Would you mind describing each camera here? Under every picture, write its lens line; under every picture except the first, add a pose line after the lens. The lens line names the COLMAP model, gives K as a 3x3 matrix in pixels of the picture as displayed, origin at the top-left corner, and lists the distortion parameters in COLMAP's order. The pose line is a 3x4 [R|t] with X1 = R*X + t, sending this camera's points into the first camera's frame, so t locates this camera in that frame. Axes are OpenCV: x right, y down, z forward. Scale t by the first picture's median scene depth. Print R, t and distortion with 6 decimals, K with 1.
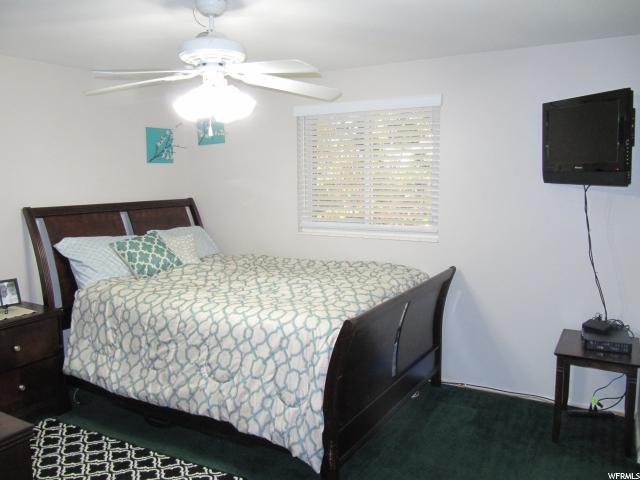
lens RADIAL K [[521.8, 0, 321.9], [0, 521.8, 238.3], [0, 0, 1]] dist [-0.052000, 0.024312]
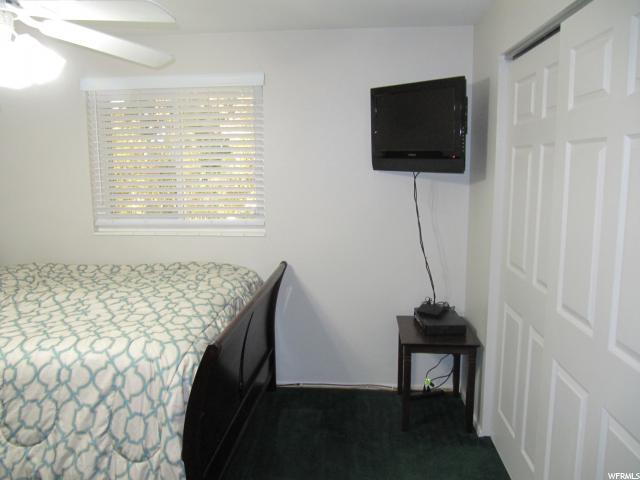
lens RADIAL K [[521.8, 0, 316.6], [0, 521.8, 244.4], [0, 0, 1]] dist [-0.052000, 0.024312]
pose [[0.910221, -0.062025, 0.409452, -0.087339], [0.048101, 0.997863, 0.044230, -0.017262], [-0.411320, -0.020565, 0.911259, 0.152519]]
